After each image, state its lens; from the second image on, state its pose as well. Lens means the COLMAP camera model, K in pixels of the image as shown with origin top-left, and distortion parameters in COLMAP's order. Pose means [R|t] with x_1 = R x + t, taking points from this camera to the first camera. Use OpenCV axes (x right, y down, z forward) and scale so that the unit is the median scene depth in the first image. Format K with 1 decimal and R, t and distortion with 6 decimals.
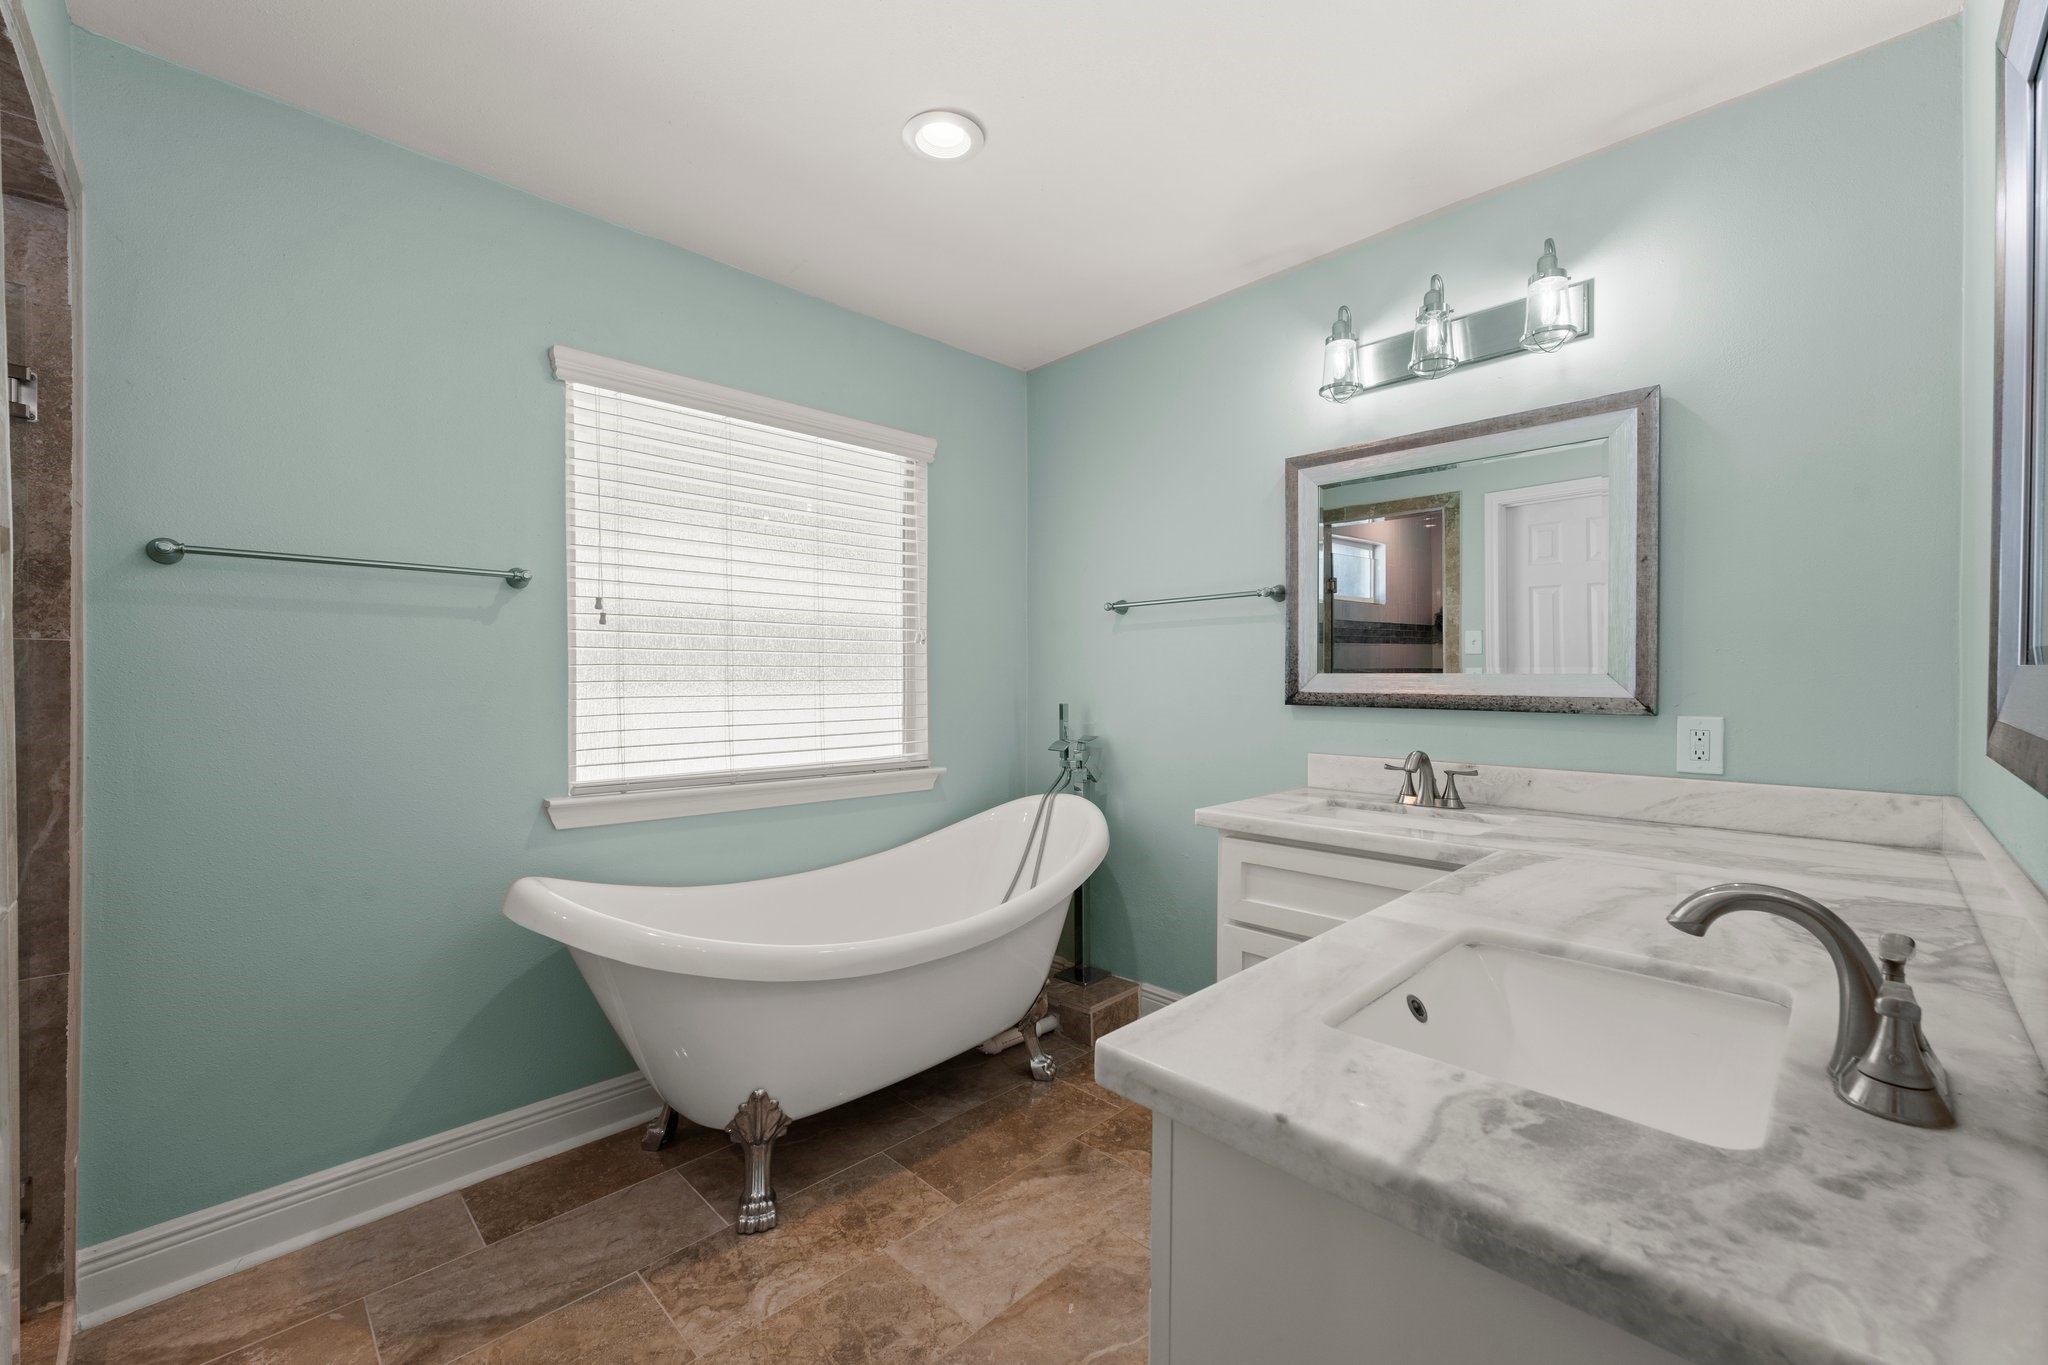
lens RADIAL K [[819.9, 0, 1021.5], [0, 819.9, 678.9], [0, 0, 1]] dist [-0.001034, -0.000068]
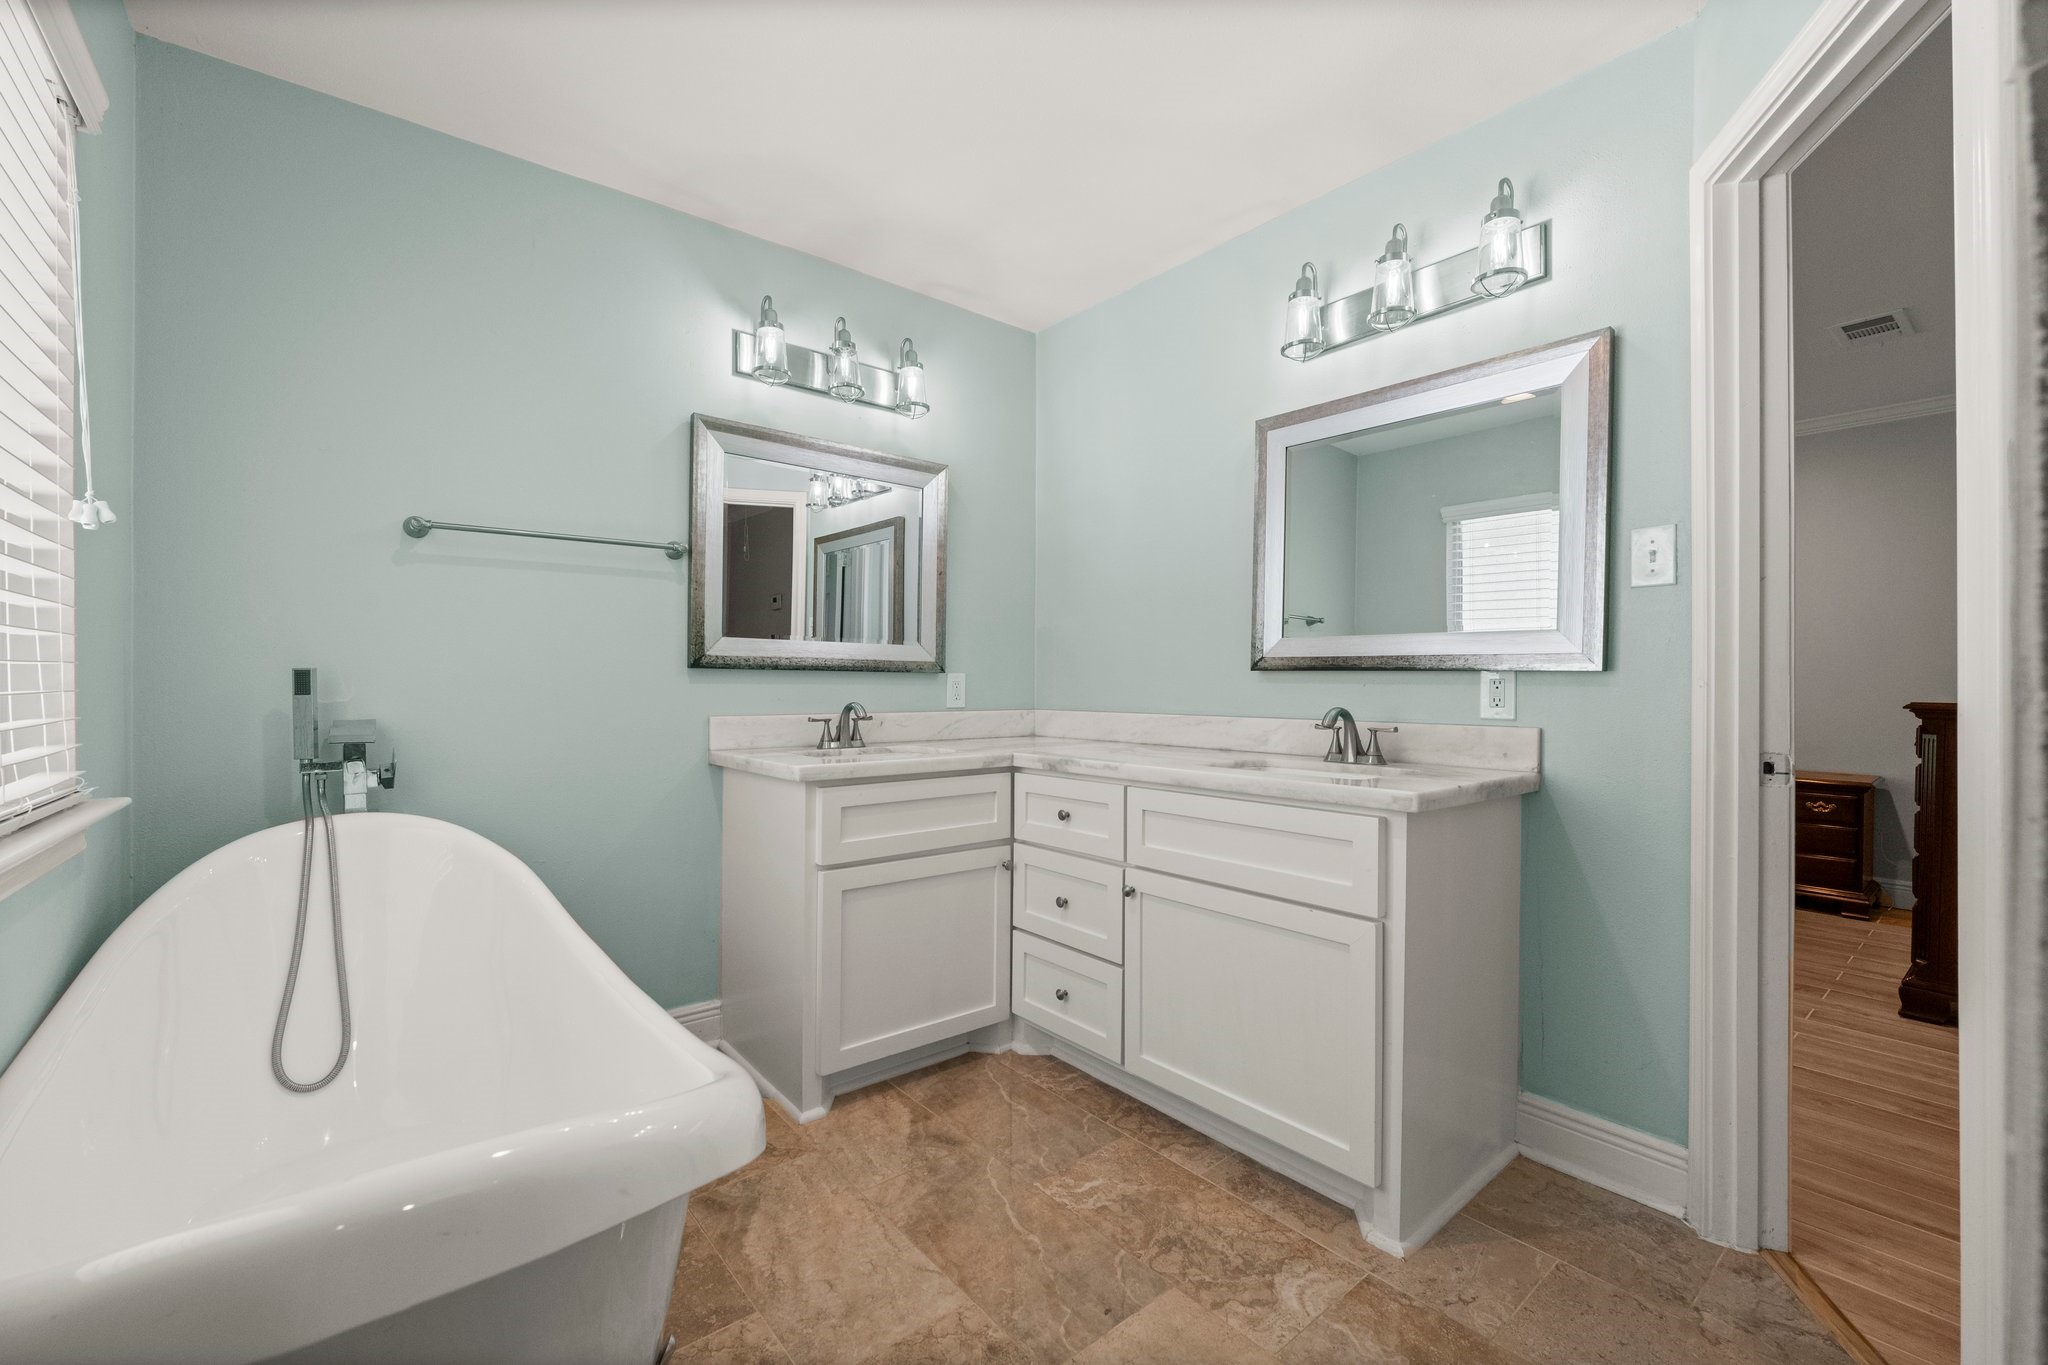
lens RADIAL K [[831.2, 0, 1024.0], [0, 831.2, 682.5], [0, 0, 1]] dist [0.001294, 0.000101]
pose [[0.101103, 0.000381, 0.994876, -0.743213], [-0.004476, 0.999990, 0.000072, 0.056739], [-0.994866, -0.004461, 0.101104, 0.622027]]
